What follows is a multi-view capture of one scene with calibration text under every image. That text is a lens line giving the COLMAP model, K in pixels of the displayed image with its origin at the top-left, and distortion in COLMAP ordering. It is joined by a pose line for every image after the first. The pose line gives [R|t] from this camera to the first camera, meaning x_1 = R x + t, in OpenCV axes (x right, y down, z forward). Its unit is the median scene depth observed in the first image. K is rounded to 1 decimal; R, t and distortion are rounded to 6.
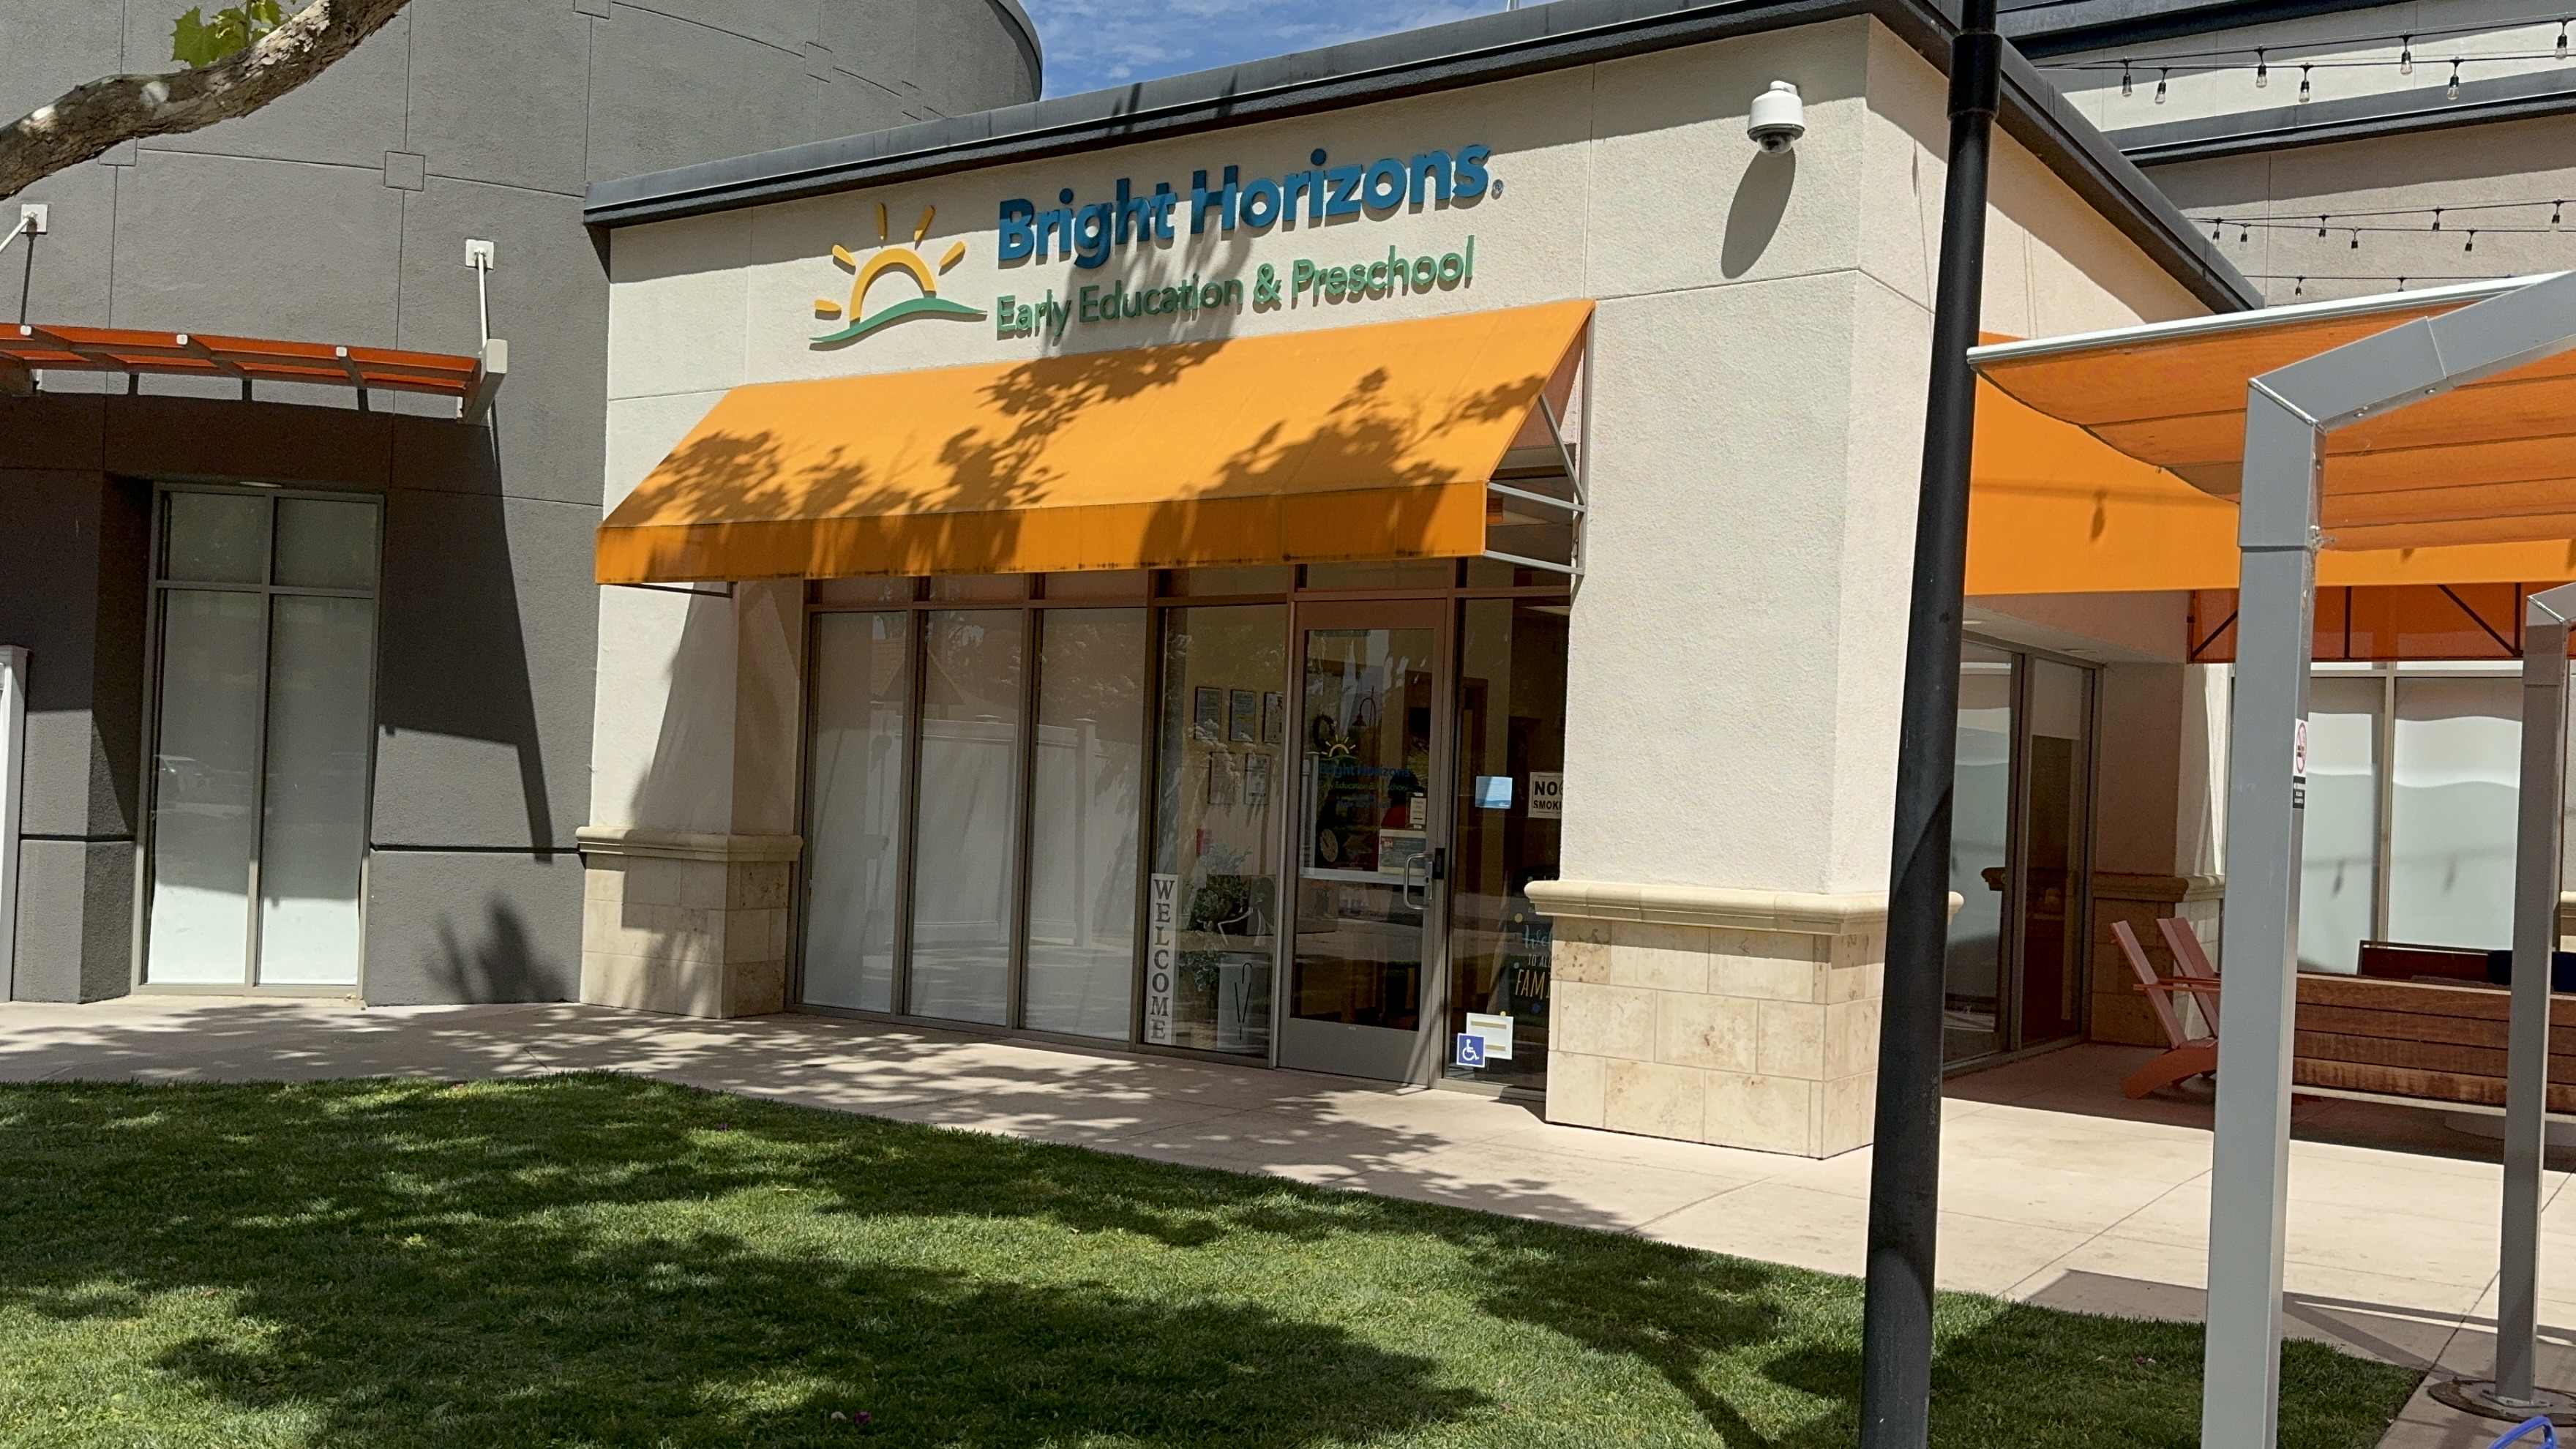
lens RADIAL K [[2201.7, 0, 1288.0], [0, 2201.7, 724.5], [0, 0, 1]] dist [0.108763, 0.000894]
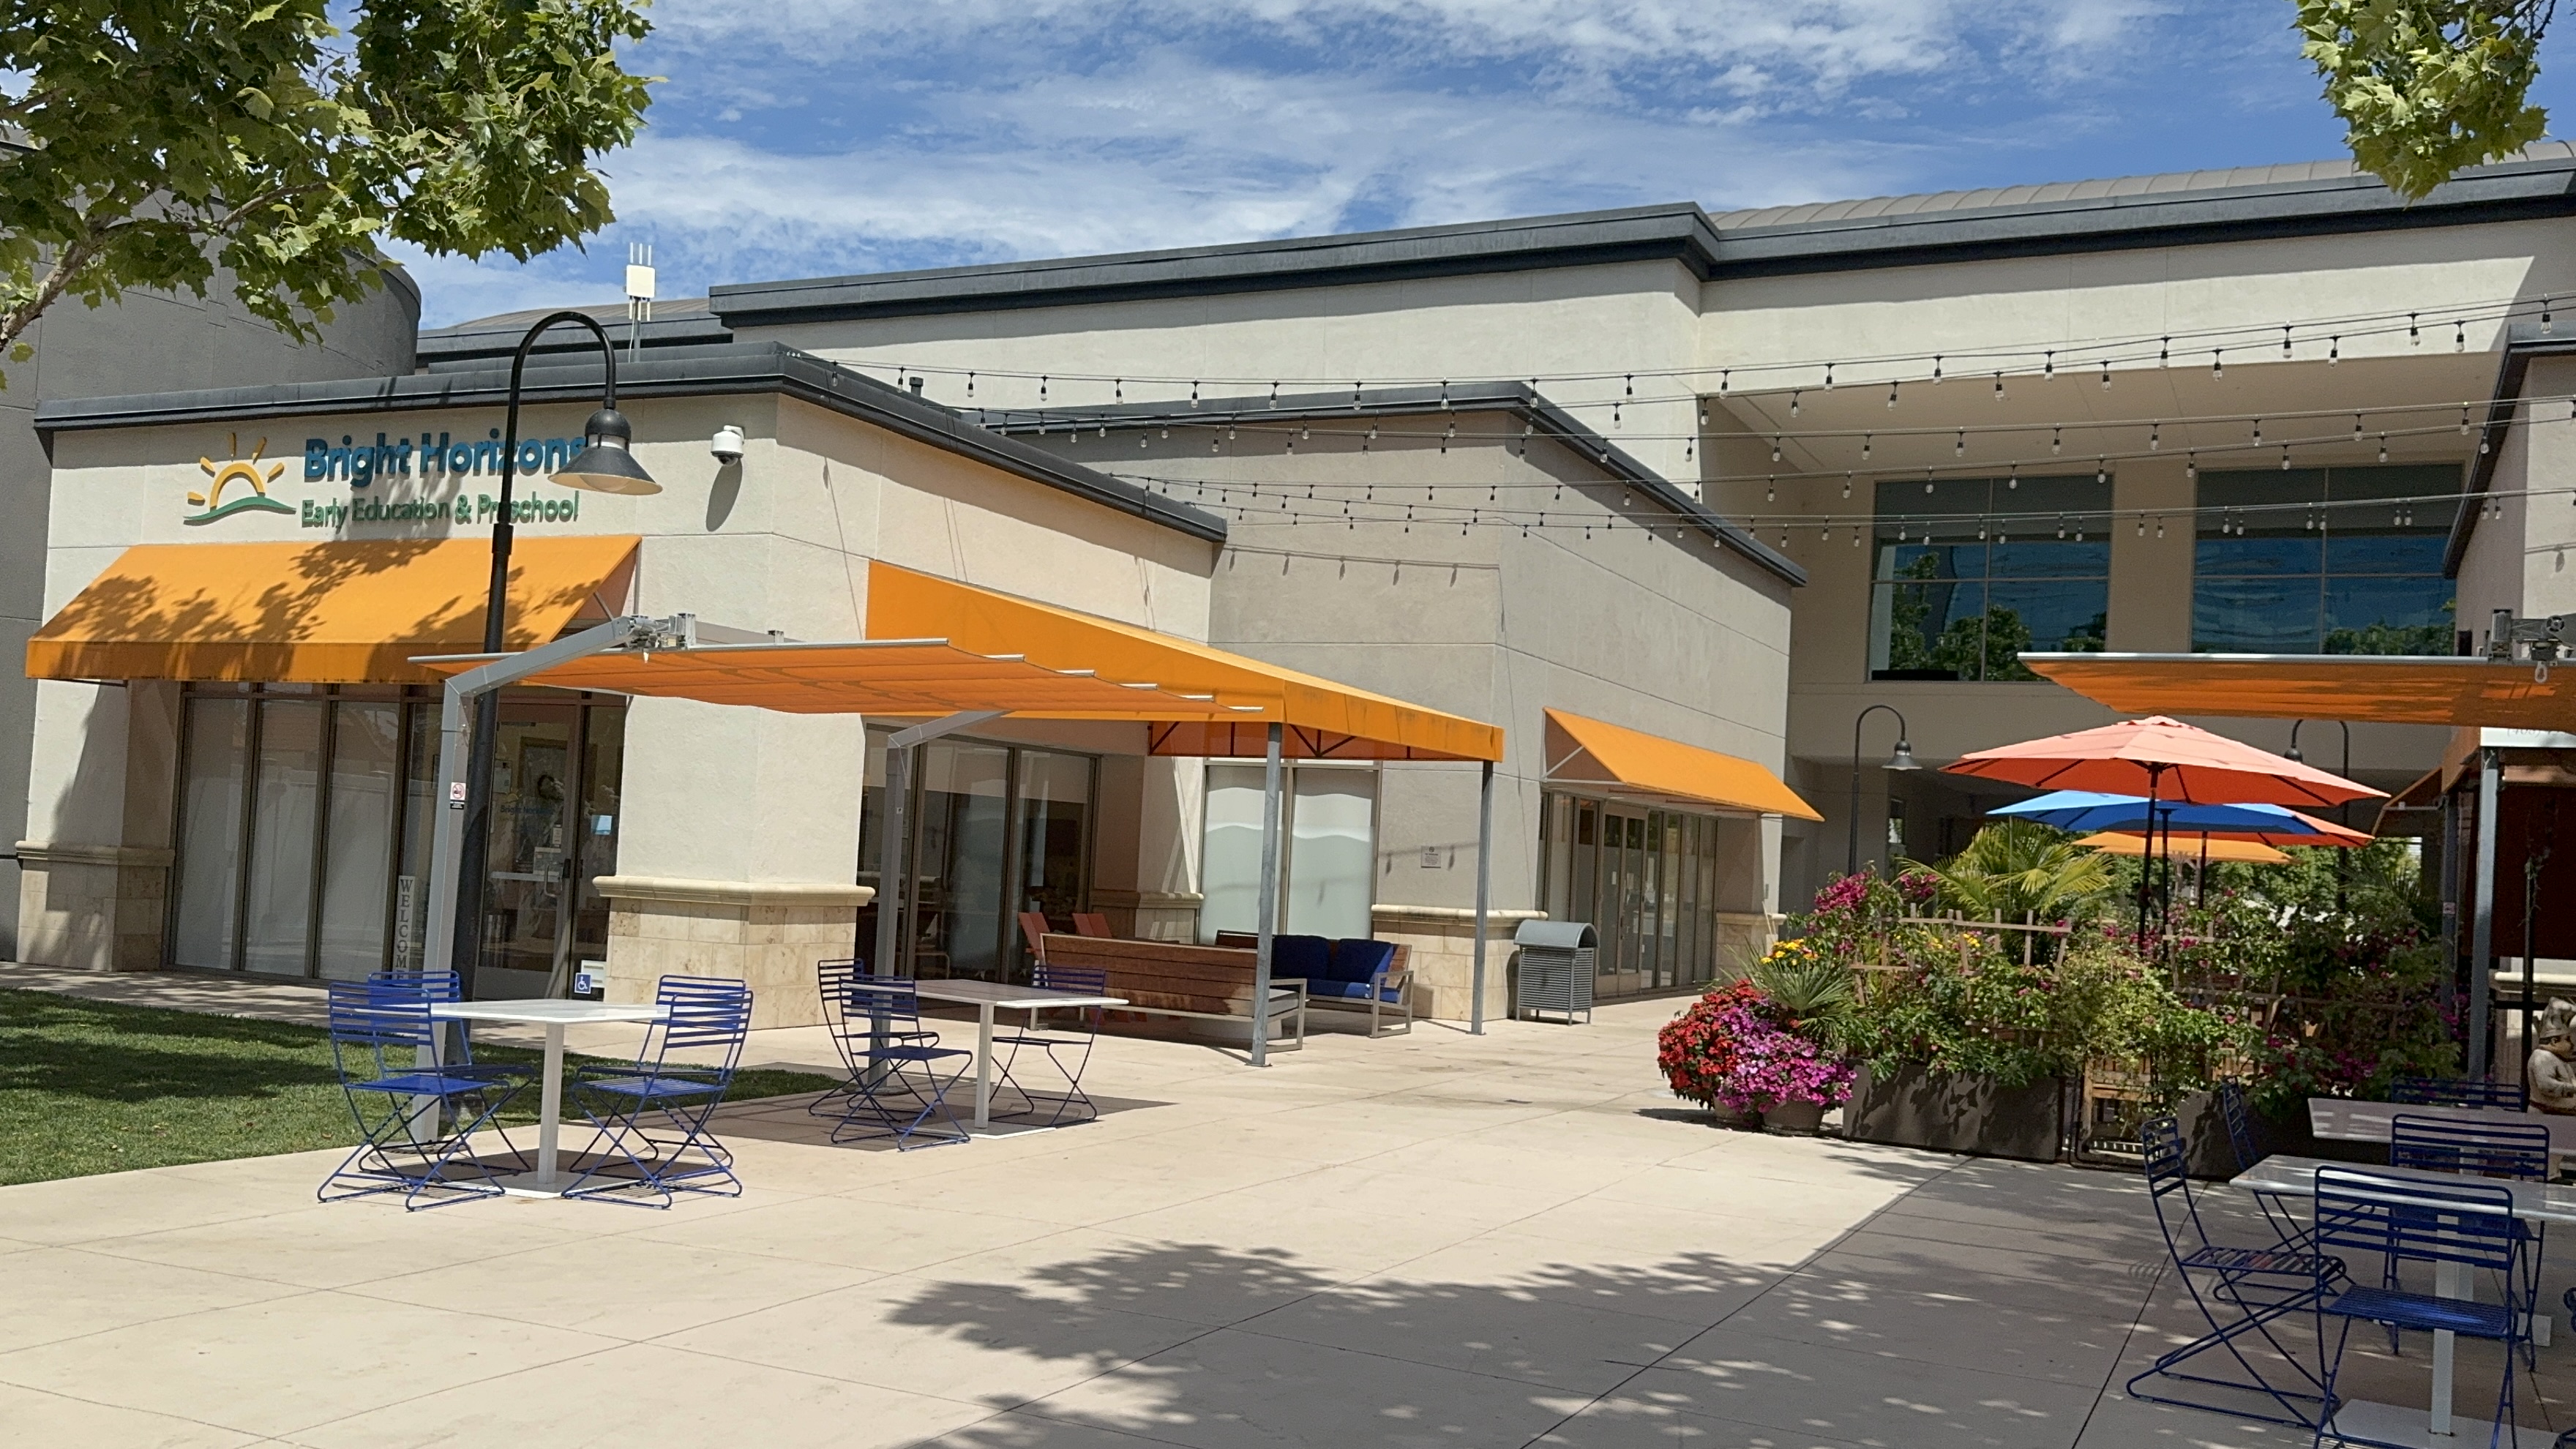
lens RADIAL K [[2415.5, 0, 1287.3], [0, 2415.5, 780.9], [0, 0, 1]] dist [0.132787, -0.266494]
pose [[0.991876, 0.023217, 0.125072, 0.342075], [-0.022484, 0.999721, -0.007268, -0.000043], [-0.125206, 0.004397, 0.992121, -0.786515]]
